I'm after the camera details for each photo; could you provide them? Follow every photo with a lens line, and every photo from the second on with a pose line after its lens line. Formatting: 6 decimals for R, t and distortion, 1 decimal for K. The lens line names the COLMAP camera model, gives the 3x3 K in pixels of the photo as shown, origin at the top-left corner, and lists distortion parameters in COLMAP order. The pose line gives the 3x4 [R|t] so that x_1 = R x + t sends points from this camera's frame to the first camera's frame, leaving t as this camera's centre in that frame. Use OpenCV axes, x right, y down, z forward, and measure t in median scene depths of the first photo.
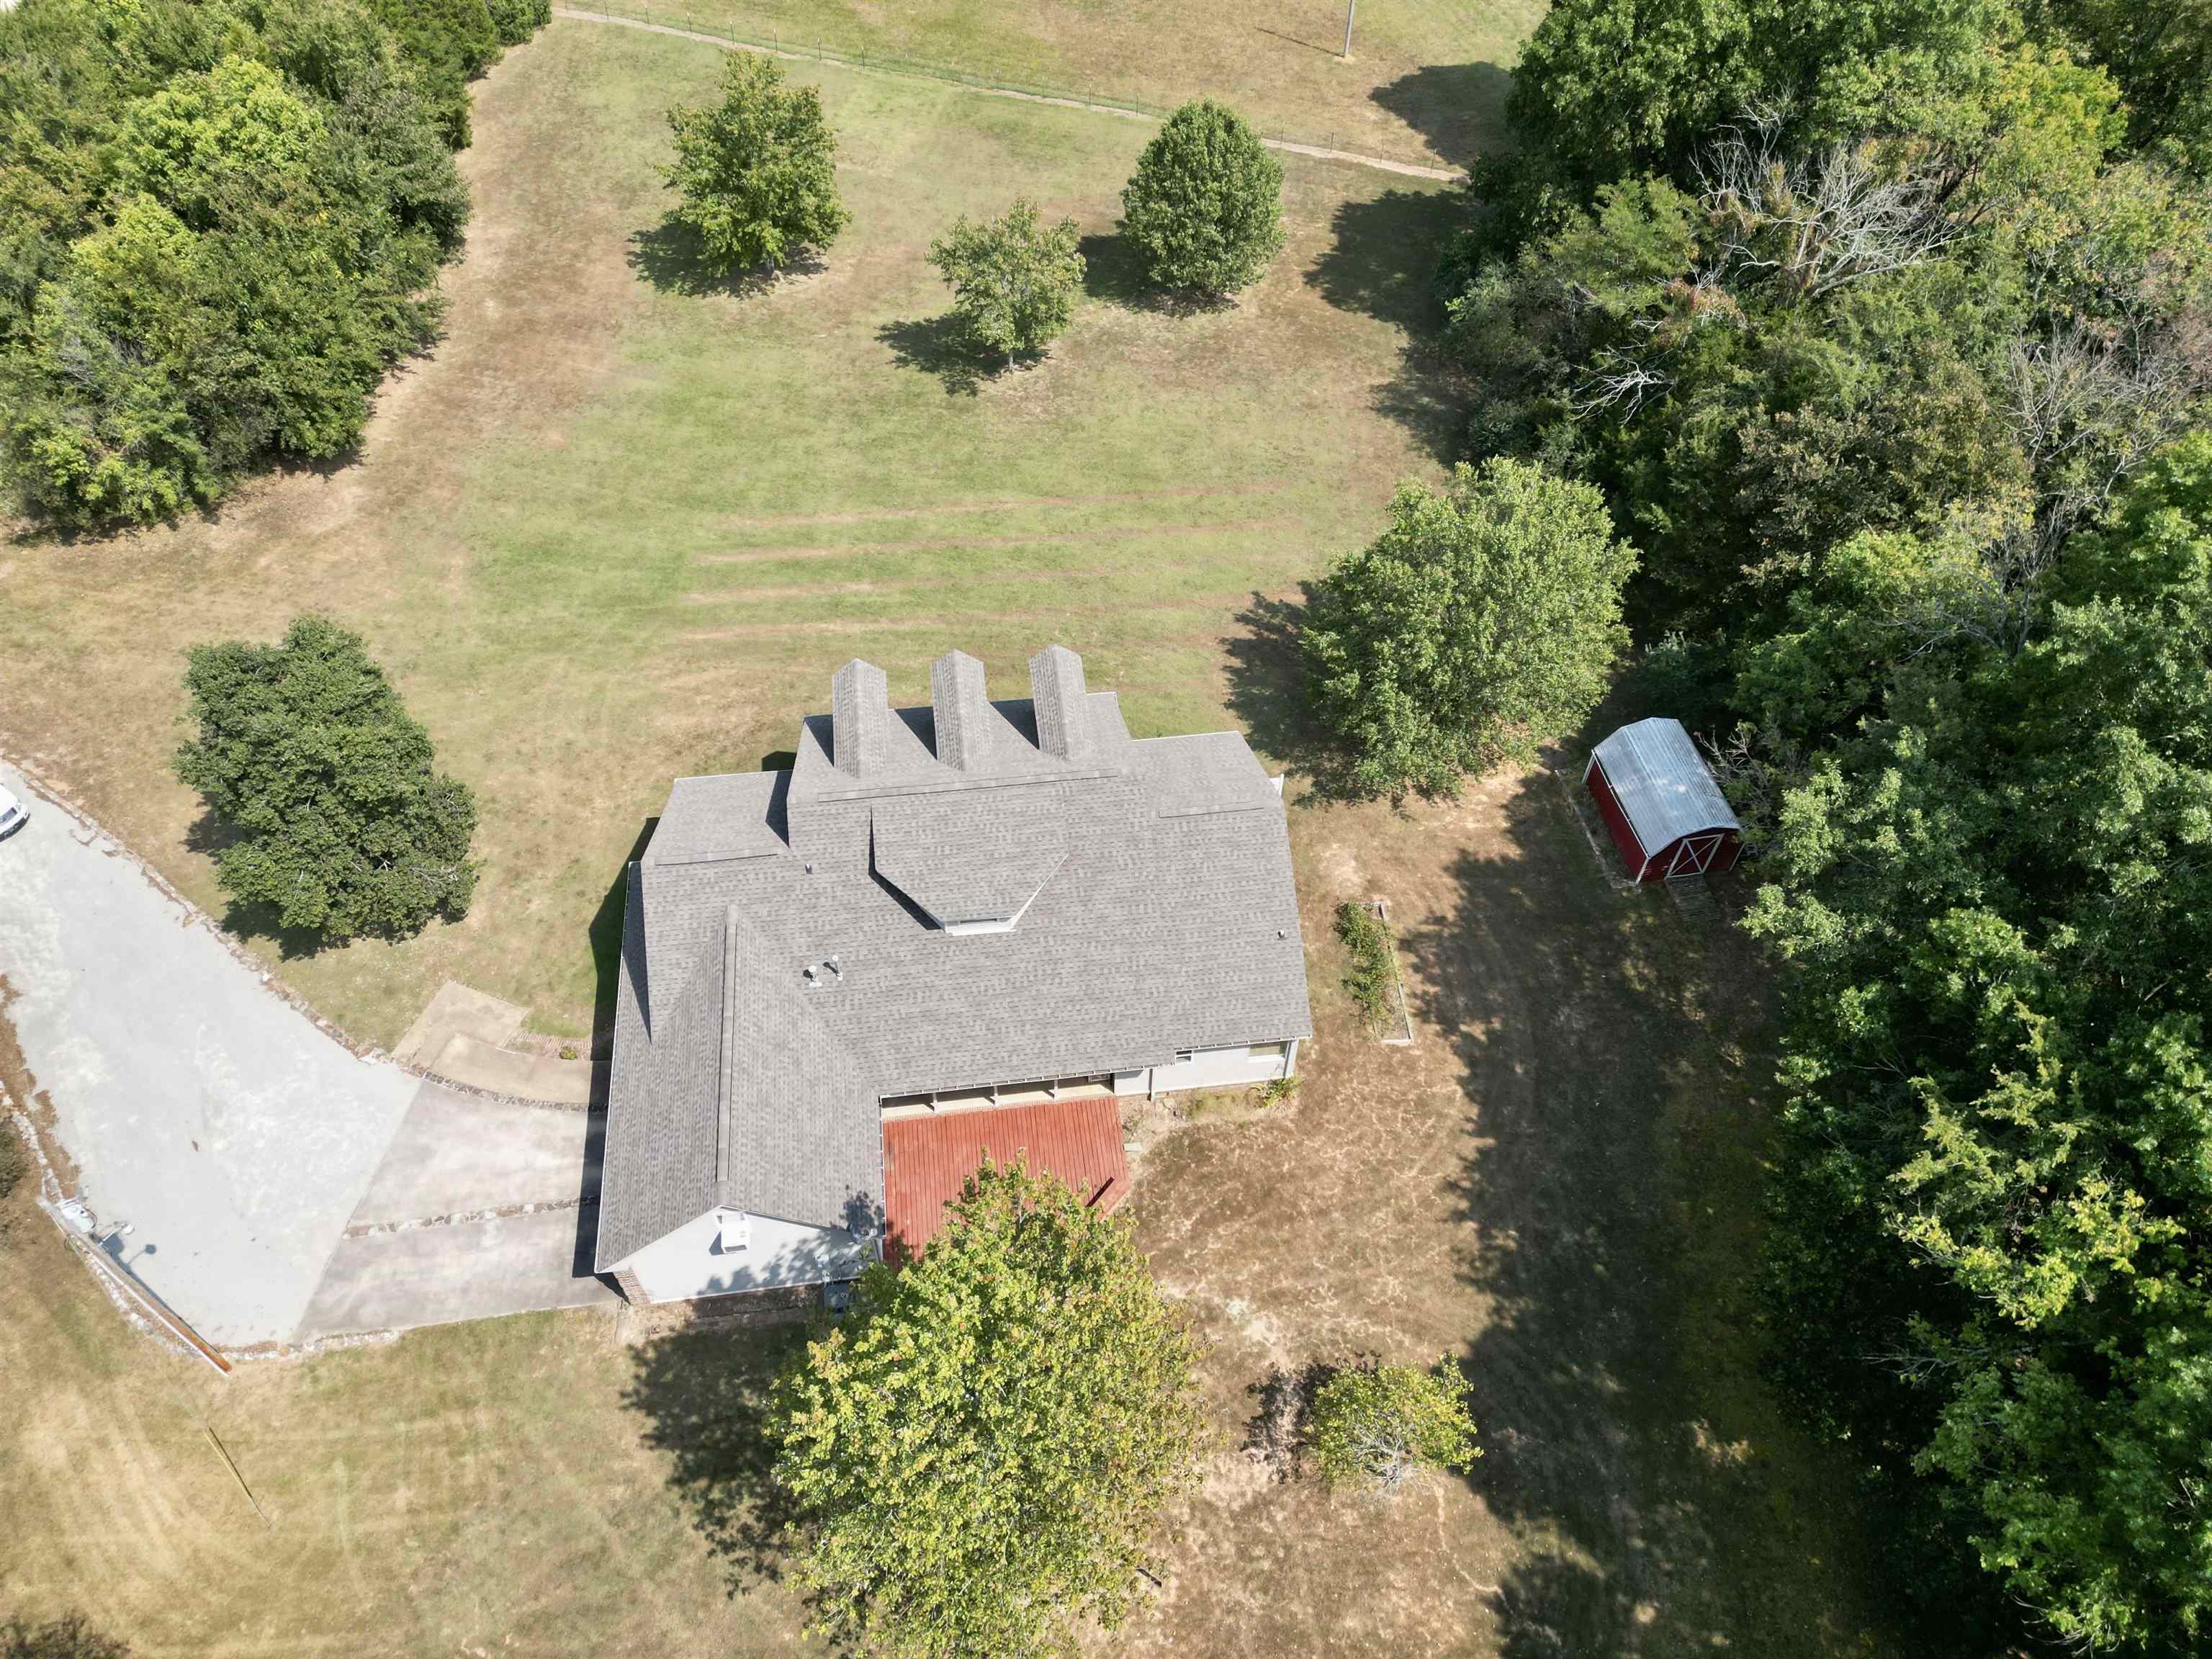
lens RADIAL K [[1537.7, 0, 1099.4], [0, 1537.7, 825.4], [0, 0, 1]] dist [0.058323, -0.047279]
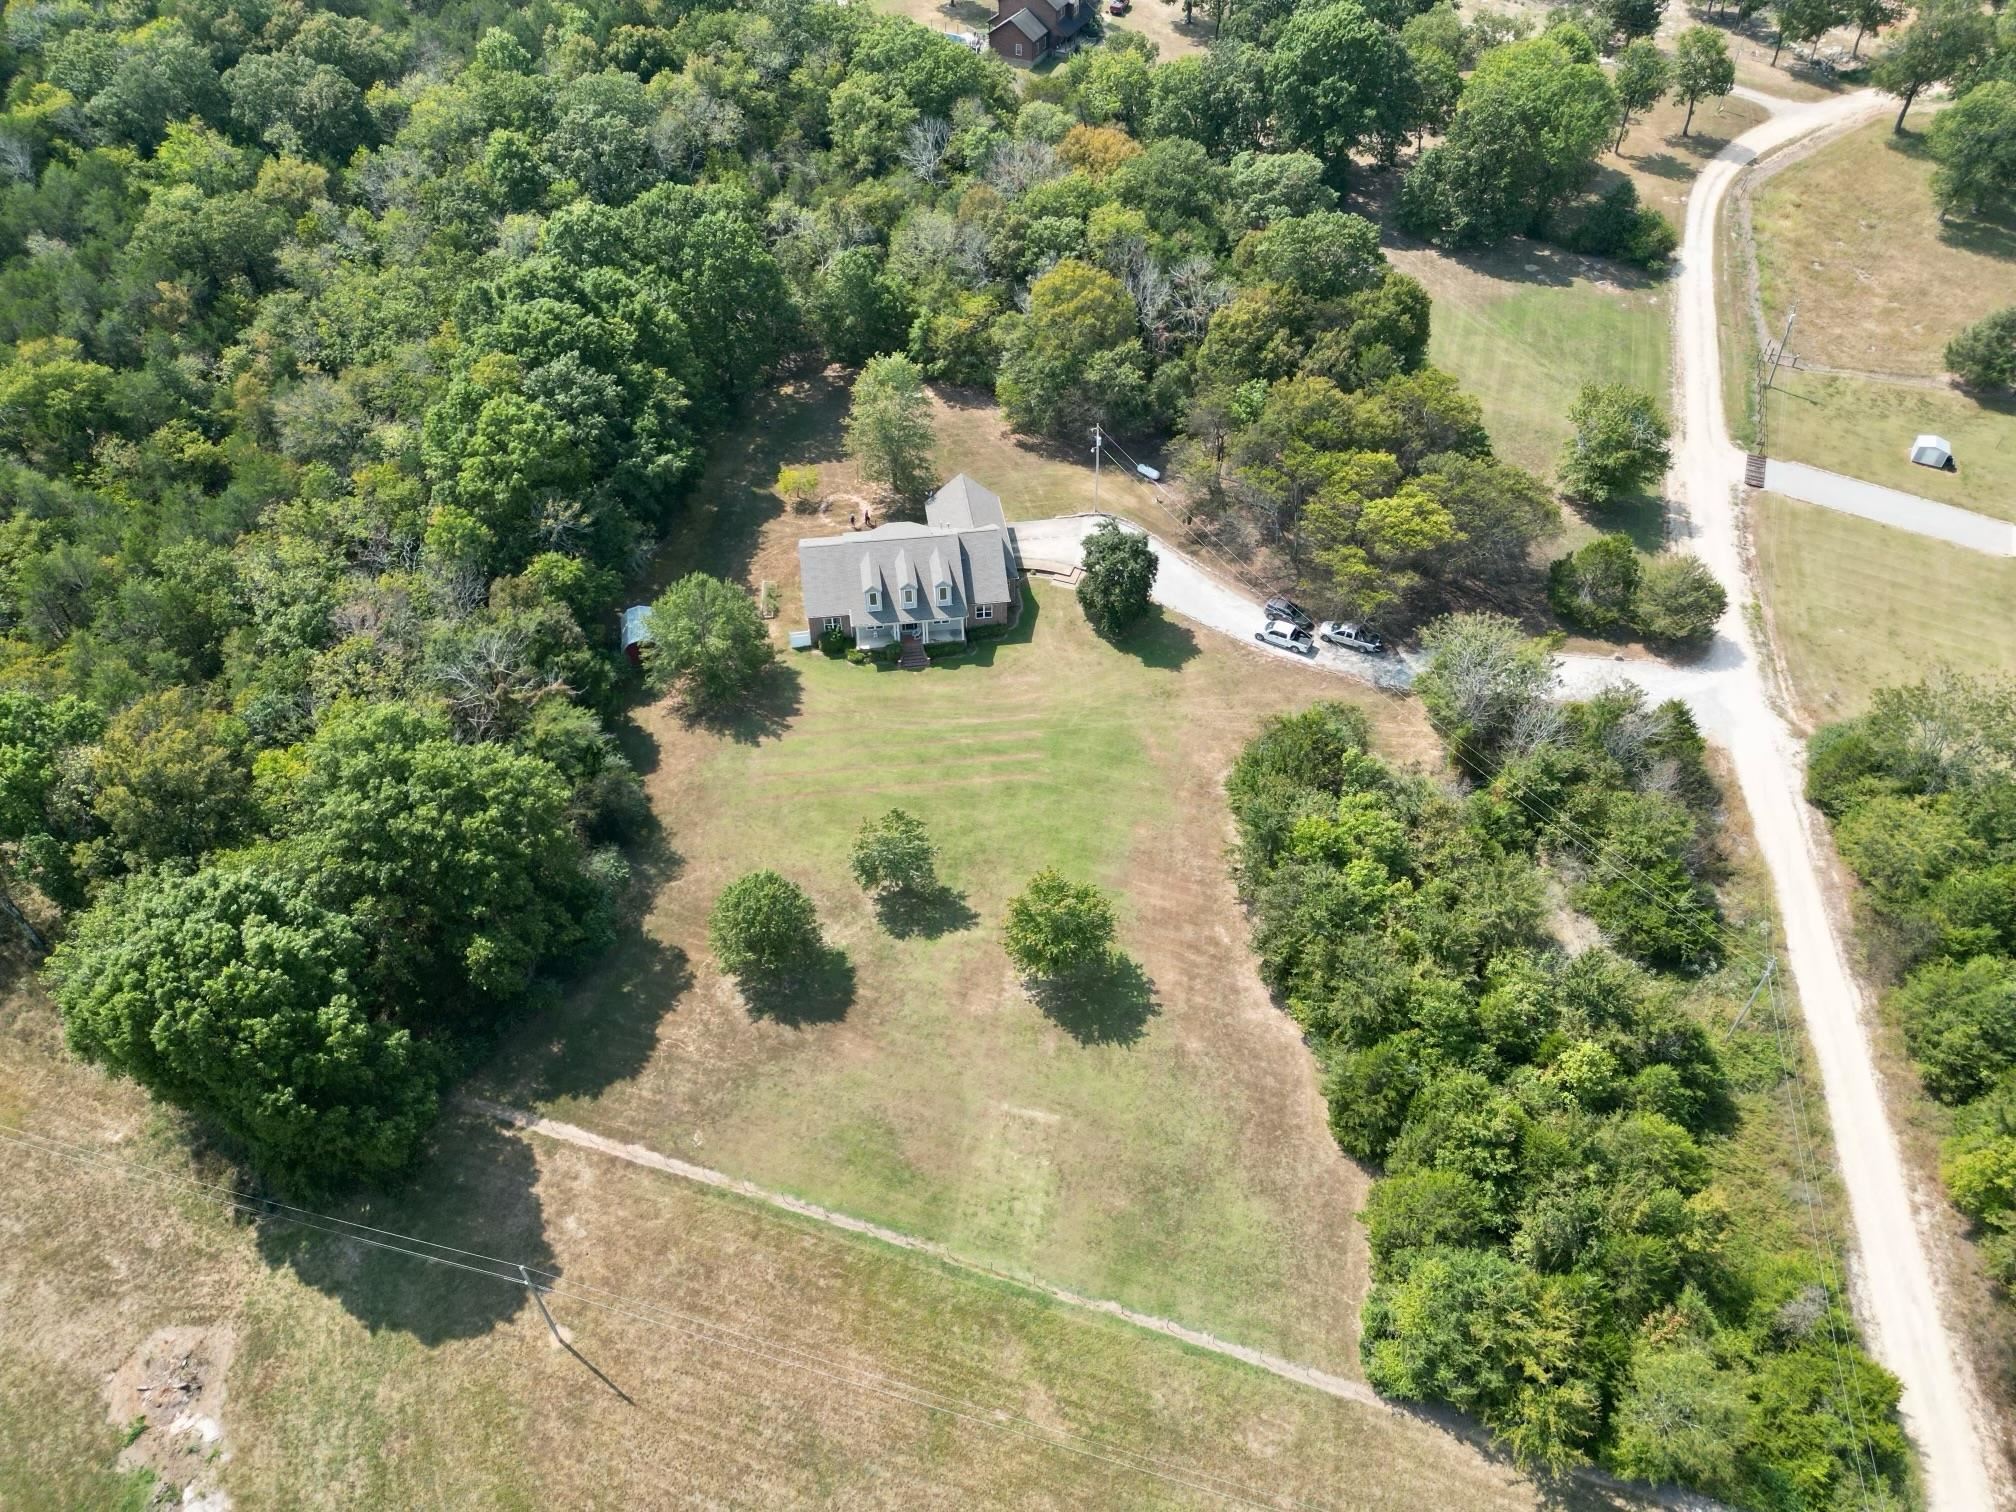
lens RADIAL K [[1401.5, 0, 1002.0], [0, 1401.5, 752.2], [0, 0, 1]] dist [0.058323, -0.047279]
pose [[-0.999744, 0.002610, -0.022489, -0.224476], [-0.022636, -0.095943, 0.995129, -2.898071], [0.000440, 0.995383, 0.095977, 1.150124]]
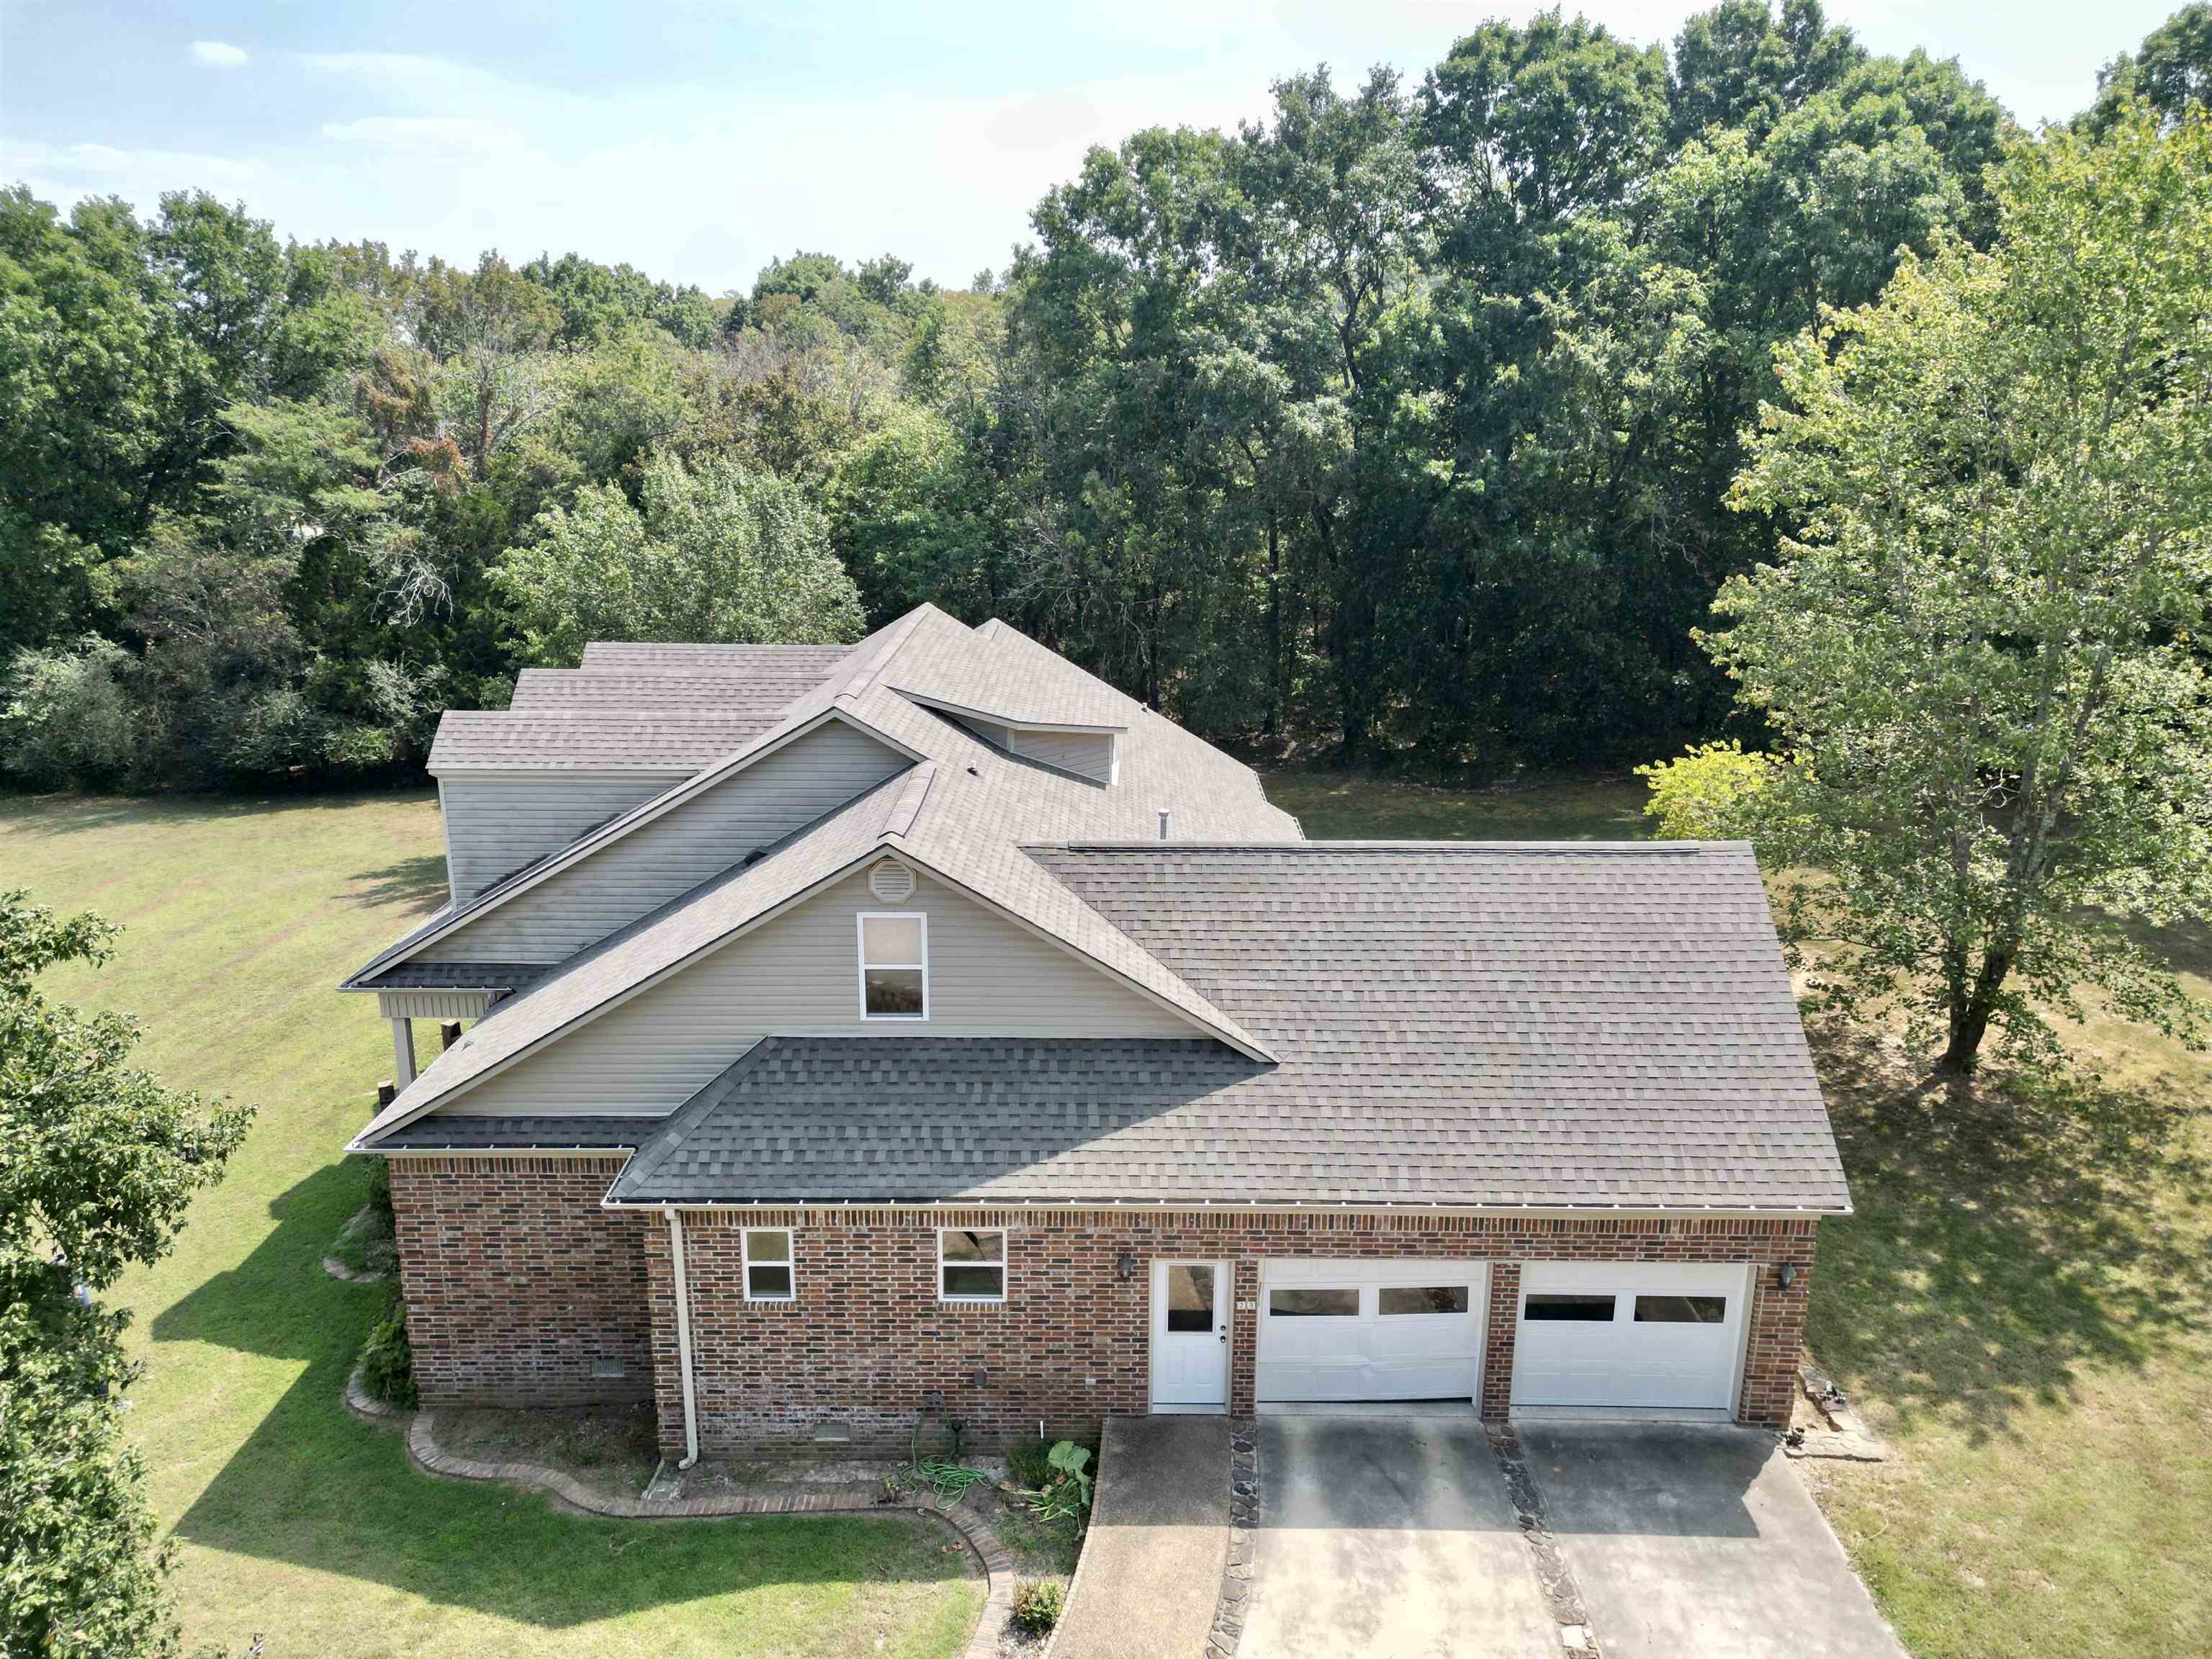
lens RADIAL K [[1537.7, 0, 1099.4], [0, 1537.7, 825.4], [0, 0, 1]] dist [0.058323, -0.047279]
pose [[0.132092, -0.271473, 0.953339, -0.639385], [0.771239, 0.632323, 0.073200, 0.032416], [-0.622690, 0.725582, 0.292895, 0.822215]]
